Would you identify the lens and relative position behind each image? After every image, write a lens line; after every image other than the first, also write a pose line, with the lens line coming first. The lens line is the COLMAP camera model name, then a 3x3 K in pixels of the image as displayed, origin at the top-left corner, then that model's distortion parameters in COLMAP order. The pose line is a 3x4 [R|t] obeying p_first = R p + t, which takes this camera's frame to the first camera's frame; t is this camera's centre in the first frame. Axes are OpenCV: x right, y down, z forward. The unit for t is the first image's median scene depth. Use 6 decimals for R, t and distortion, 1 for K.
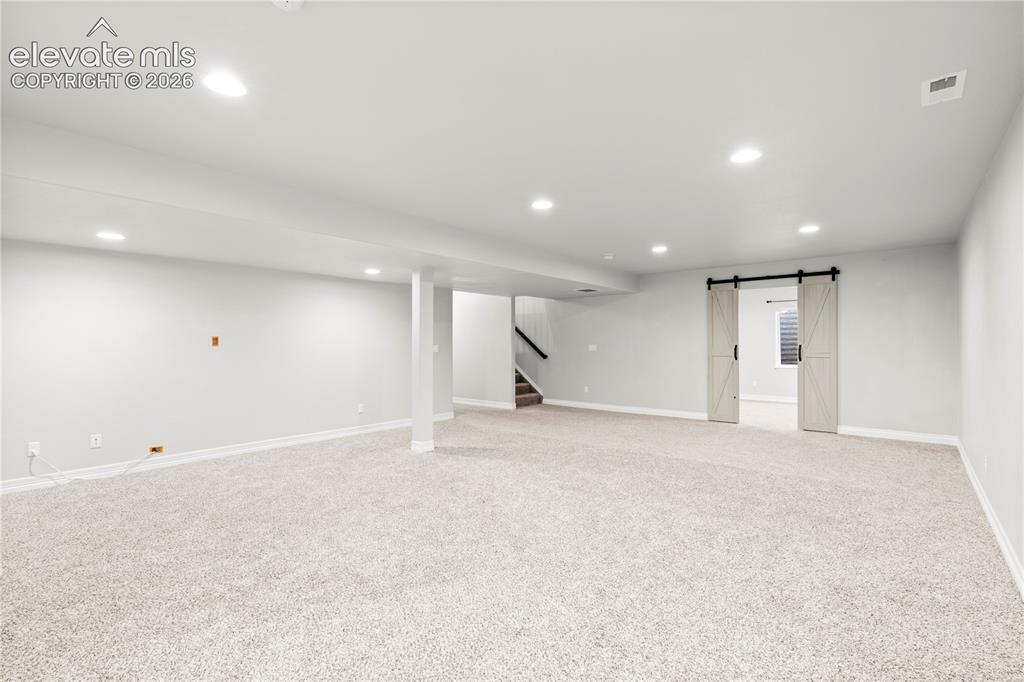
lens RADIAL K [[474.5, 0, 520.2], [0, 474.5, 342.3], [0, 0, 1]] dist [0.000439, 0.001407]
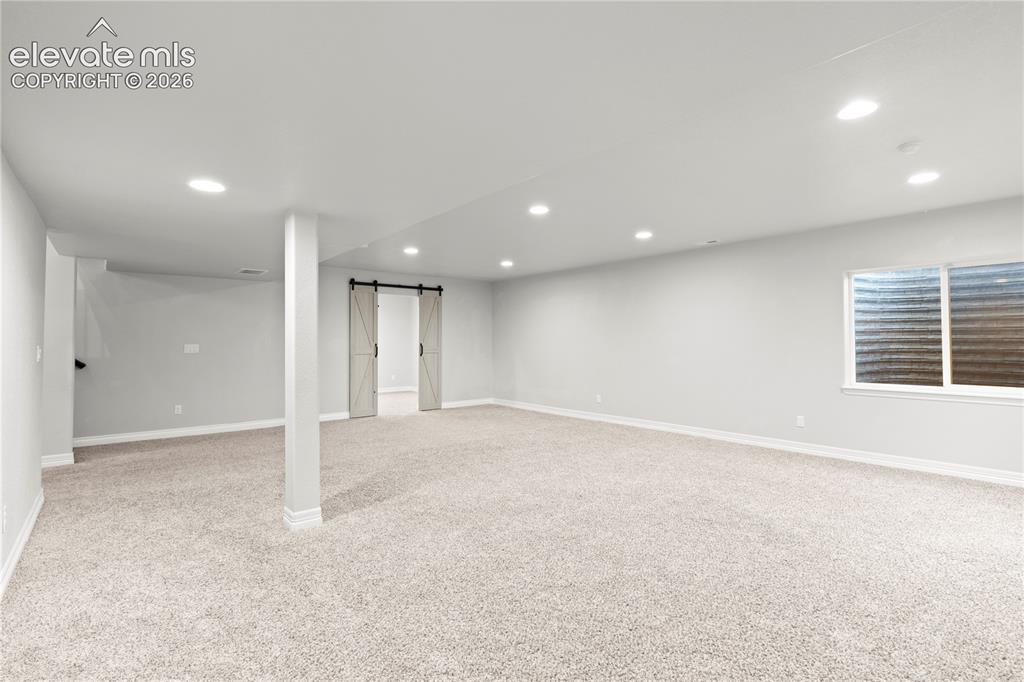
lens RADIAL K [[474.5, 0, 517.2], [0, 474.5, 339.5], [0, 0, 1]] dist [0.000439, 0.001407]
pose [[0.182677, 0.007753, 0.983142, -0.560589], [0.002144, 0.999963, -0.008284, 0.005696], [-0.983171, 0.003621, 0.182654, 0.483095]]
